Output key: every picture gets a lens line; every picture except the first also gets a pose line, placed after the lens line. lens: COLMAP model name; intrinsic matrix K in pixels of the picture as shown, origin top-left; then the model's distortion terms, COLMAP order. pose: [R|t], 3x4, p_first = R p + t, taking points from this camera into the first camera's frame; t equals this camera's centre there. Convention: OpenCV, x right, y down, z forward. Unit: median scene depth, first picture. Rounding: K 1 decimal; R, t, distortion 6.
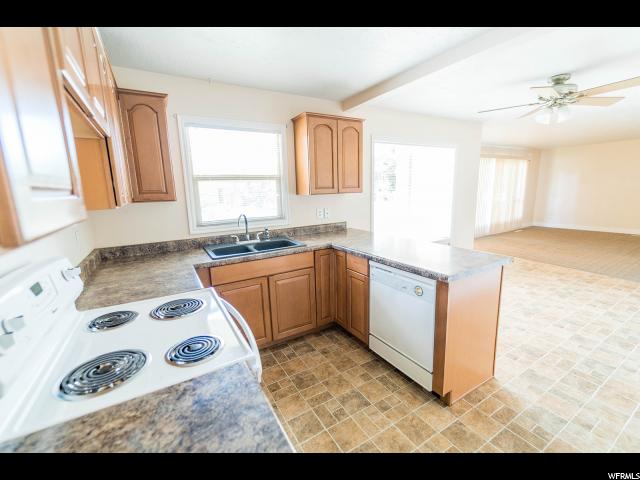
lens RADIAL K [[274.3, 0, 320.0], [0, 274.3, 240.0], [0, 0, 1]] dist [0.001554, 0.000149]
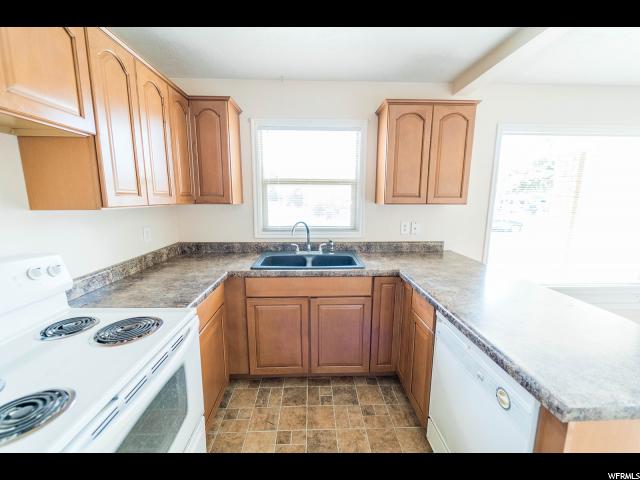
lens RADIAL K [[260.1, 0, 320.0], [0, 260.1, 240.0], [0, 0, 1]] dist [0.000742, 0.000090]
pose [[0.876840, 0.112343, -0.467473, 0.171236], [-0.118453, 0.992824, 0.016413, -0.054361], [0.465963, 0.040982, 0.883855, 0.263631]]
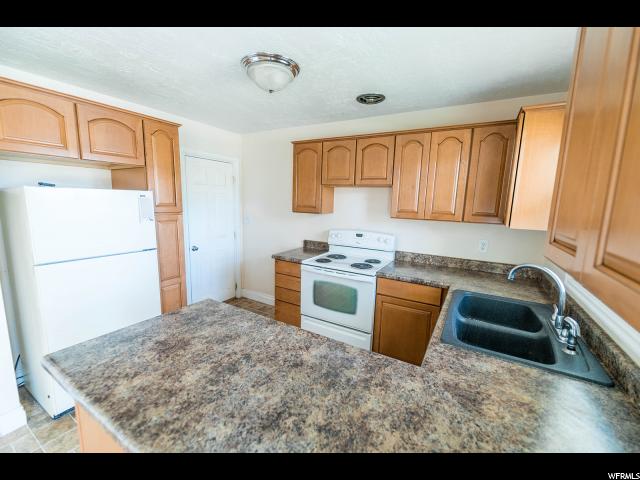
lens RADIAL K [[265.8, 0, 320.0], [0, 265.8, 240.0], [0, 0, 1]] dist [0.001411, -0.000144]
pose [[-0.876981, 0.077731, -0.474196, 0.325406], [-0.089823, 0.942917, 0.320685, -0.264009], [0.472055, 0.323829, -0.819939, 1.168164]]
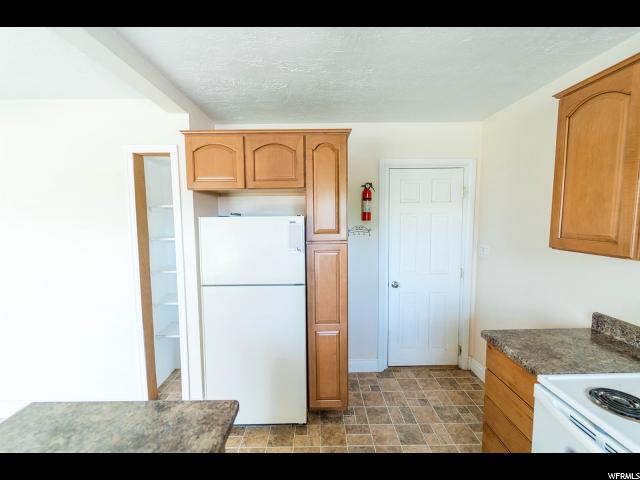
lens RADIAL K [[265.8, 0, 320.0], [0, 265.8, 240.0], [0, 0, 1]] dist [0.001411, -0.000144]
pose [[-0.863964, -0.006275, 0.503514, 0.000537], [0.128034, 0.964323, 0.231707, -0.193434], [-0.487004, 0.264654, -0.832337, 0.782008]]
